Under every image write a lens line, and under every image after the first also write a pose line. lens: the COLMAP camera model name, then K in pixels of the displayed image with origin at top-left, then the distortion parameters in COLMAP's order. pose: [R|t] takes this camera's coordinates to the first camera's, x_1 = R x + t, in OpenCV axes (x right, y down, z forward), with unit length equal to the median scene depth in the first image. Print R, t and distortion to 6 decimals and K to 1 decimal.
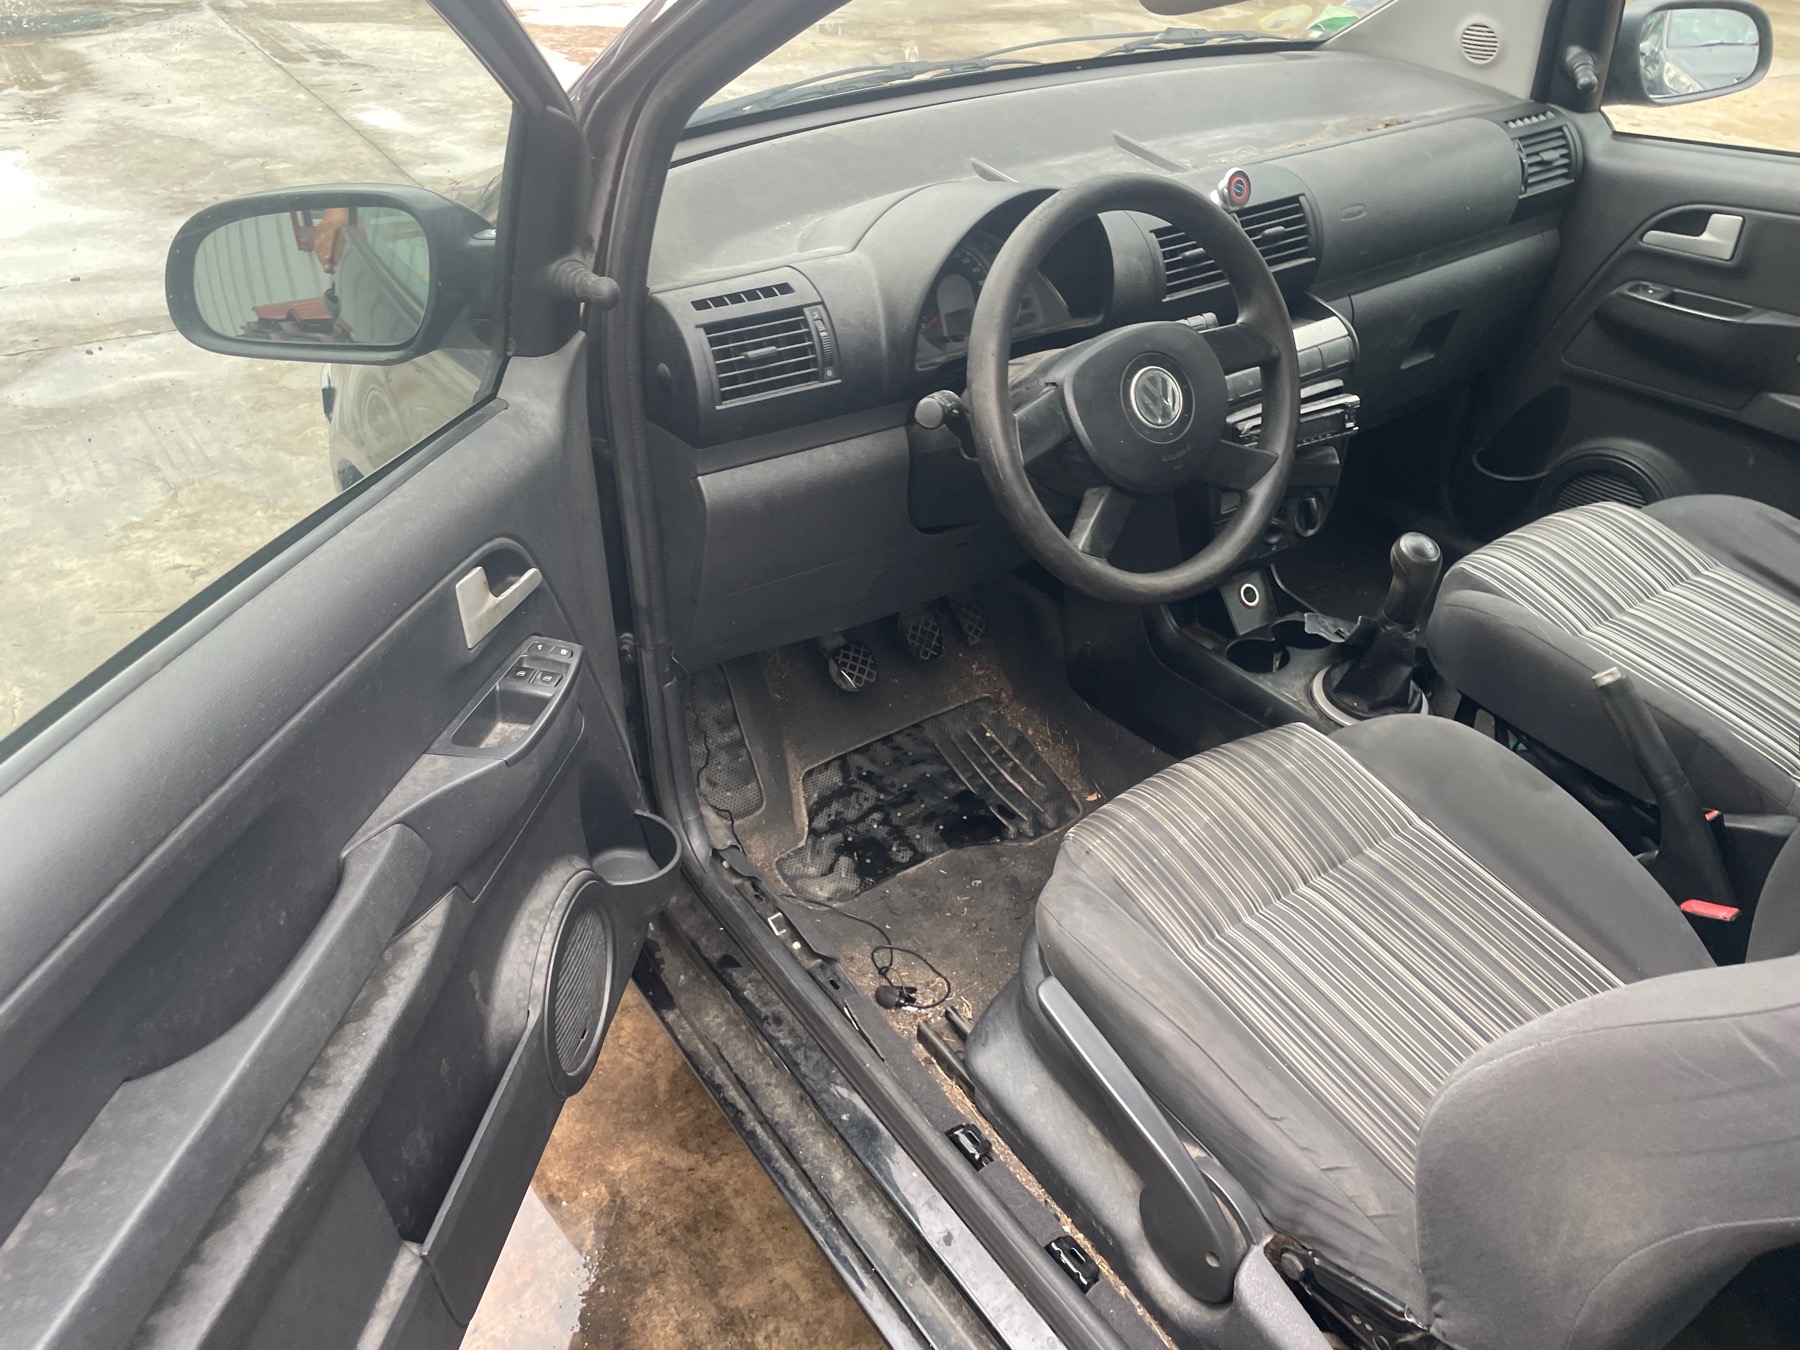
lens RADIAL K [[1365.3, 0, 900.9], [0, 1365.3, 686.4], [0, 0, 1]] dist [0.079210, -0.092124]
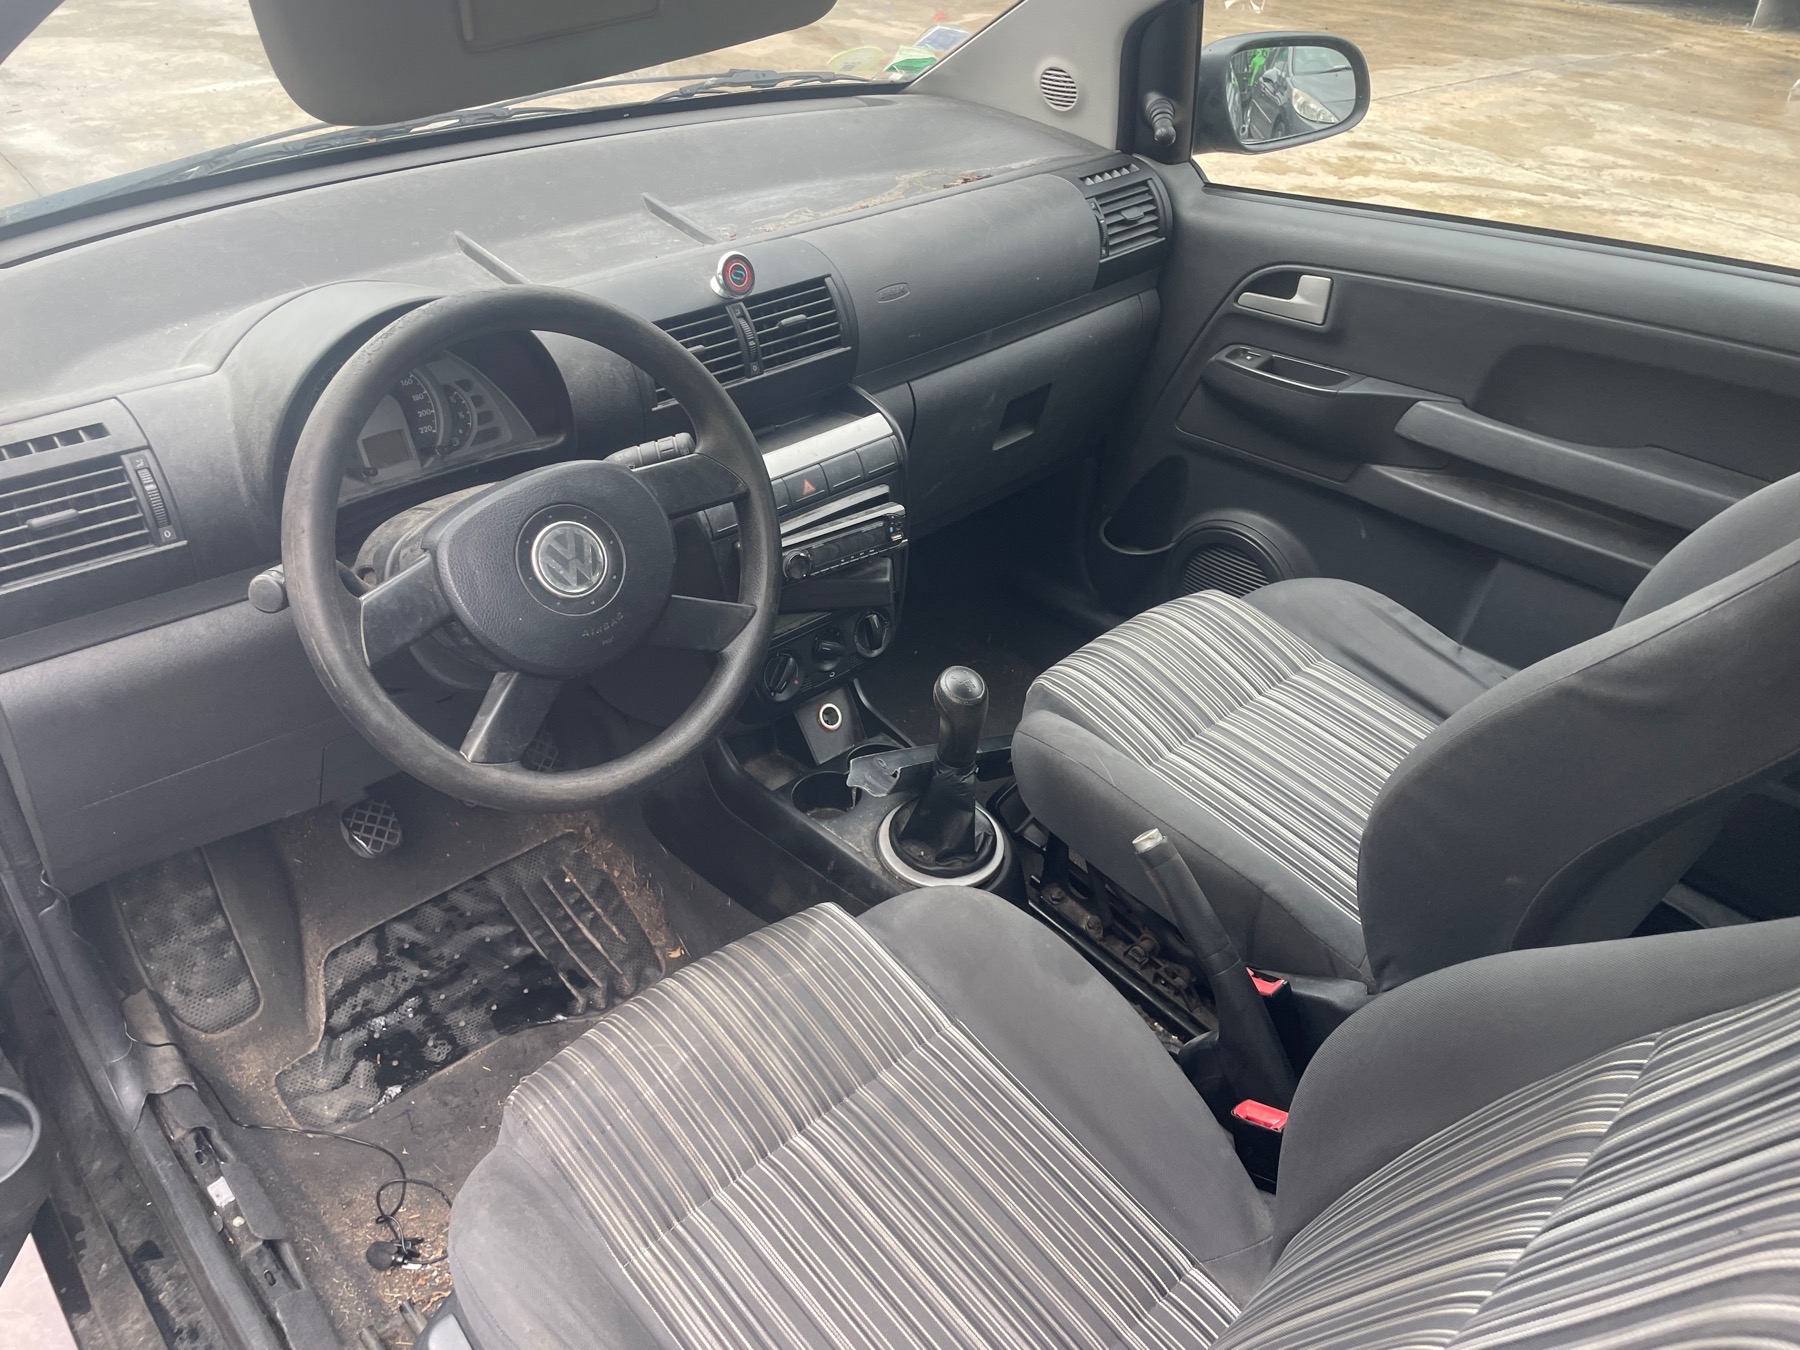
lens RADIAL K [[1365.3, 0, 891.9], [0, 1365.3, 676.6], [0, 0, 1]] dist [0.079210, -0.092124]
pose [[0.991122, -0.059297, 0.118996, 0.204672], [0.059685, 0.998217, 0.000306, -0.097025], [-0.118802, 0.006799, 0.992895, 0.130088]]
